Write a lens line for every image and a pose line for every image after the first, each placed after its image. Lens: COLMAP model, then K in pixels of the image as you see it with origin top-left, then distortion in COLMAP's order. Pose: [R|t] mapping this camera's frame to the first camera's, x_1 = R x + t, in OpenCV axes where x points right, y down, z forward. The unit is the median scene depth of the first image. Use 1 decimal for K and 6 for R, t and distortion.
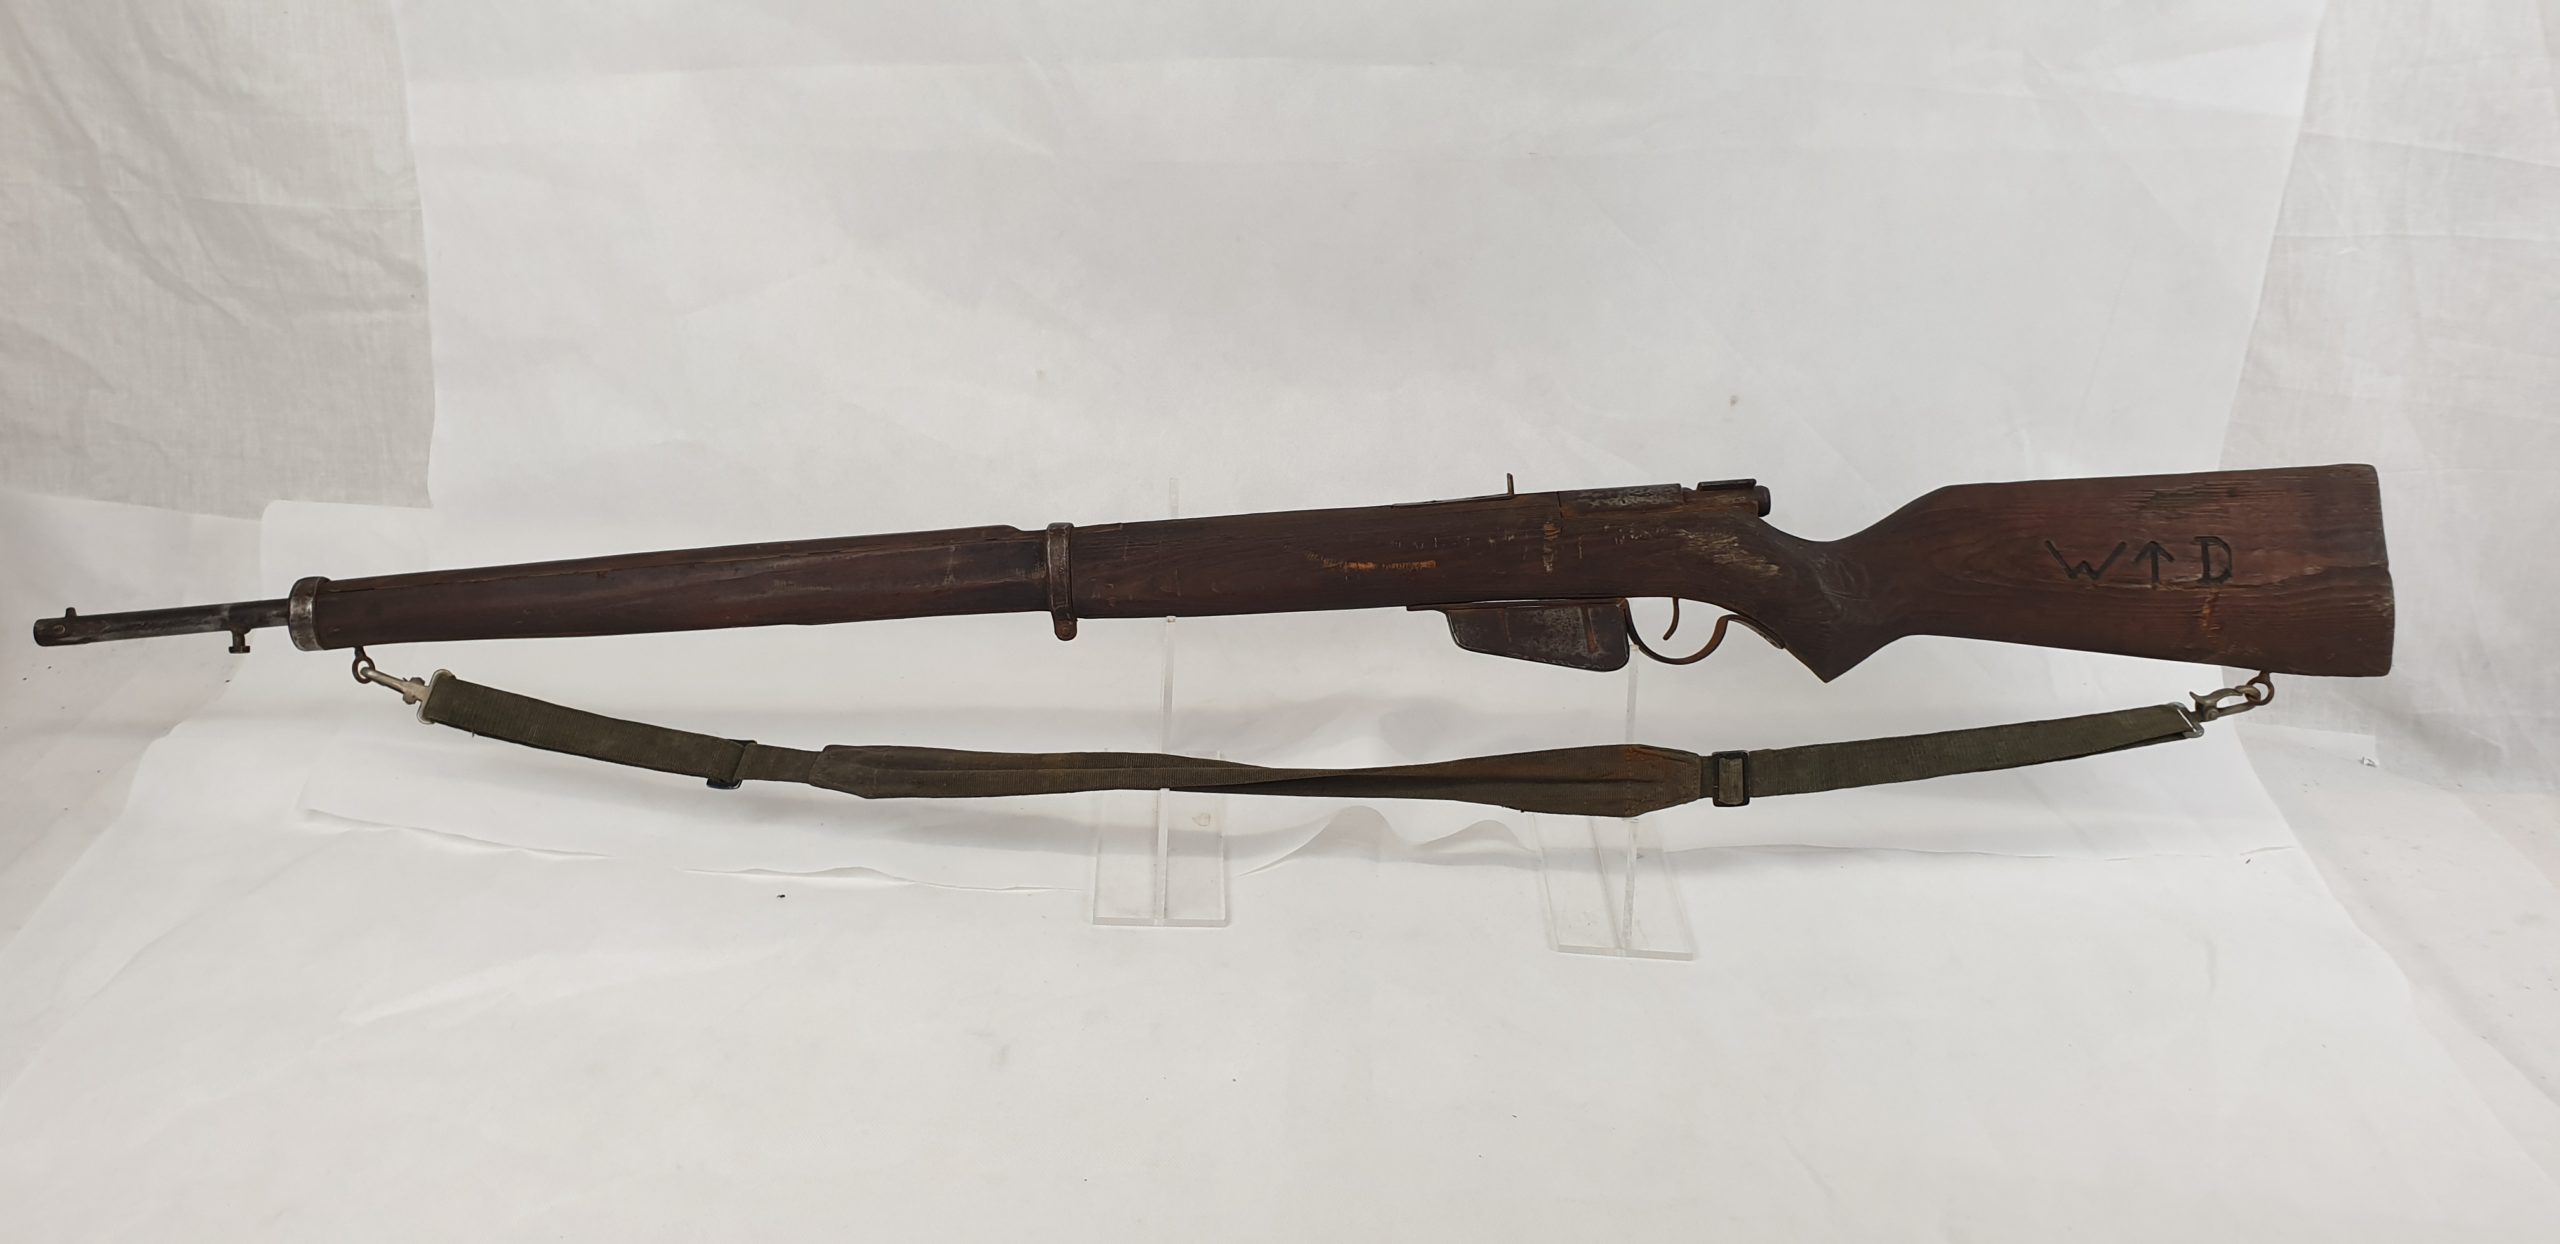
lens RADIAL K [[1961.3, 0, 1324.6], [0, 1961.3, 639.9], [0, 0, 1]] dist [0.017967, 0.005686]
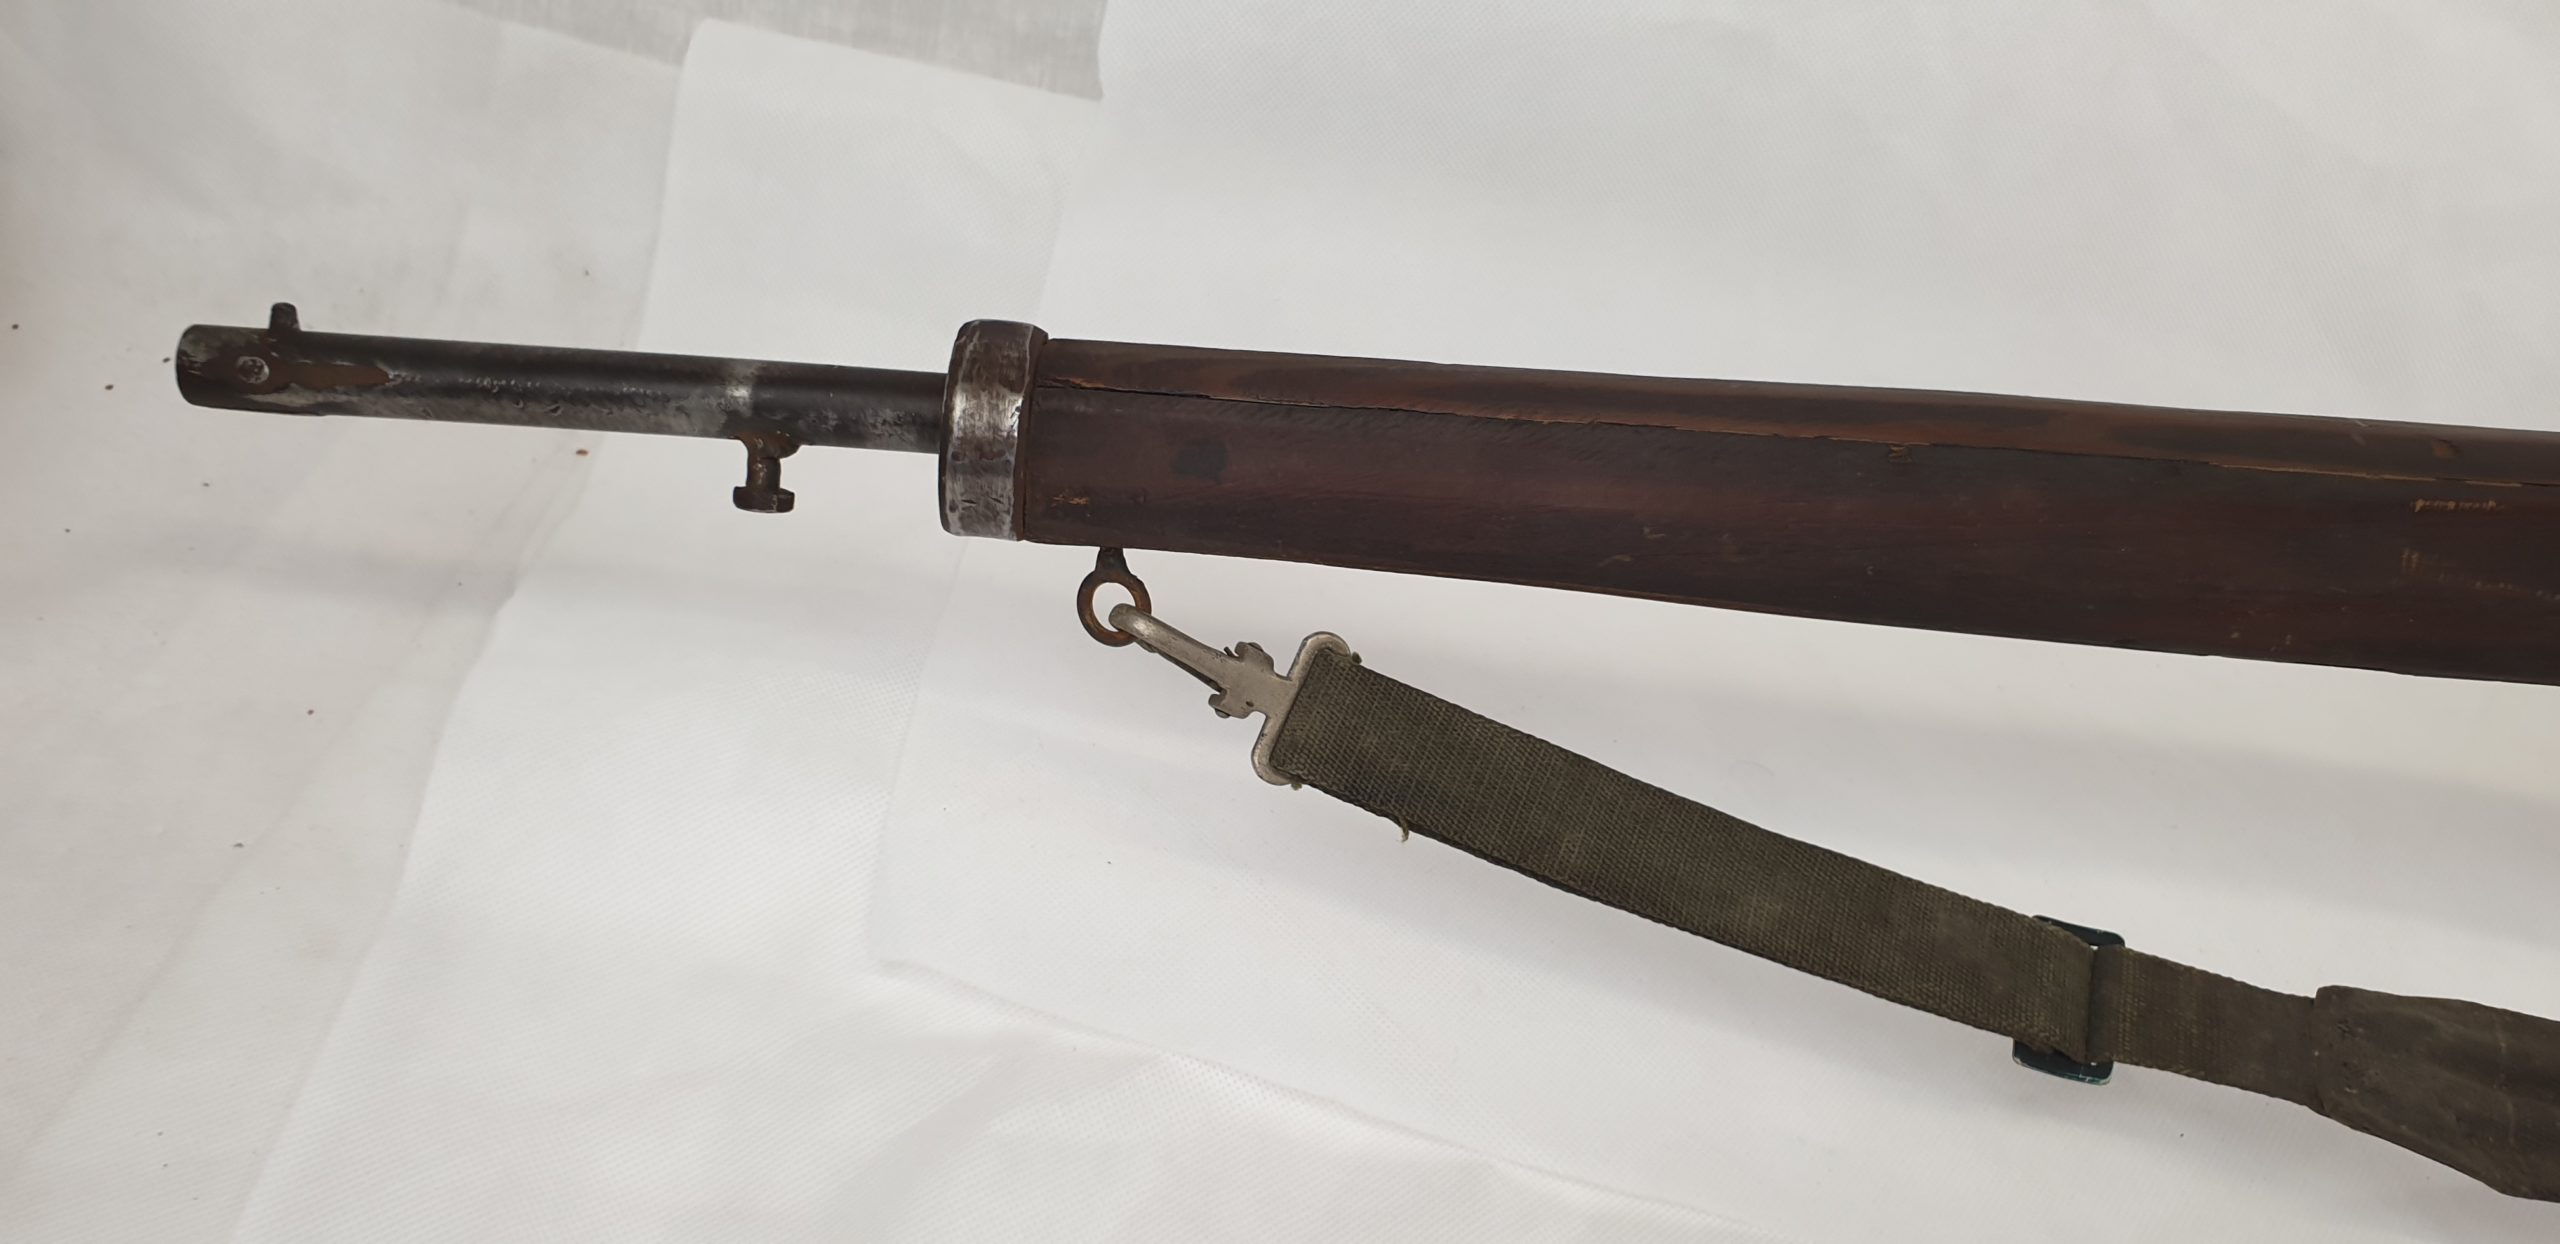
lens RADIAL K [[1953.9, 0, 1324.8], [0, 1953.9, 575.3], [0, 0, 1]] dist [0.014975, 0.012044]
pose [[0.989060, 0.142018, 0.039899, -0.472845], [-0.146978, 0.971806, 0.184365, -0.061352], [-0.012591, -0.188213, 0.982048, 0.668111]]
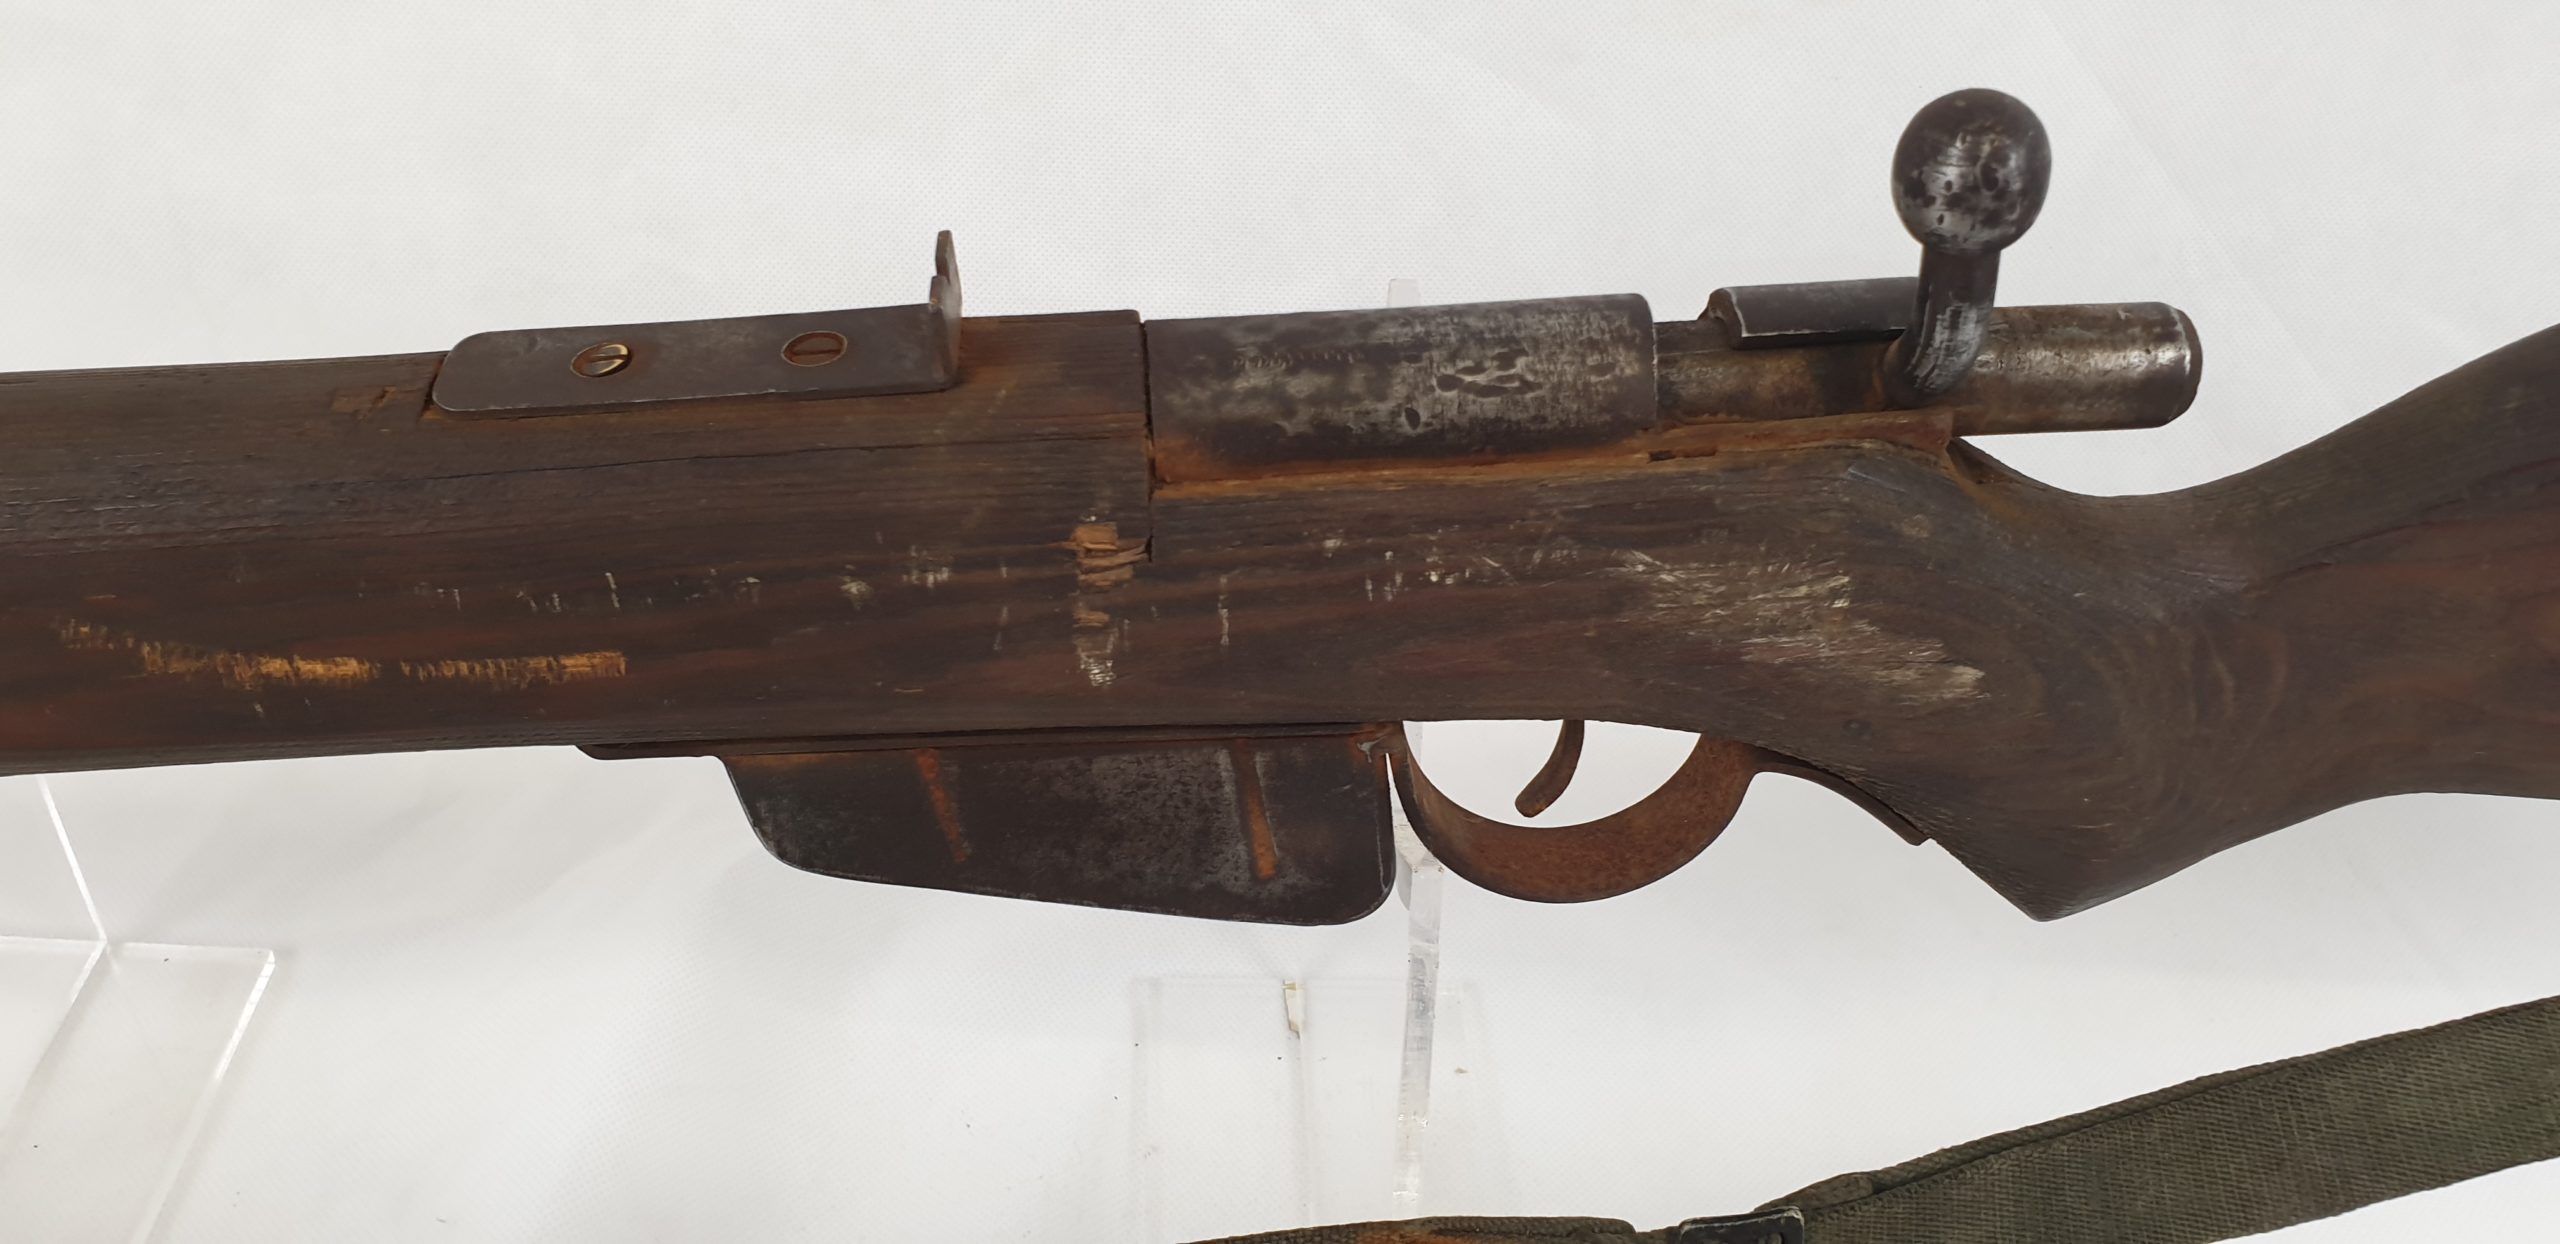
lens RADIAL K [[1984.4, 0, 1305.1], [0, 1984.4, 613.4], [0, 0, 1]] dist [0.150284, -0.626832]
pose [[0.993152, -0.022350, 0.114669, 0.109448], [-0.046143, 0.826685, 0.560770, -0.182914], [-0.107328, -0.562221, 0.819993, 0.777540]]
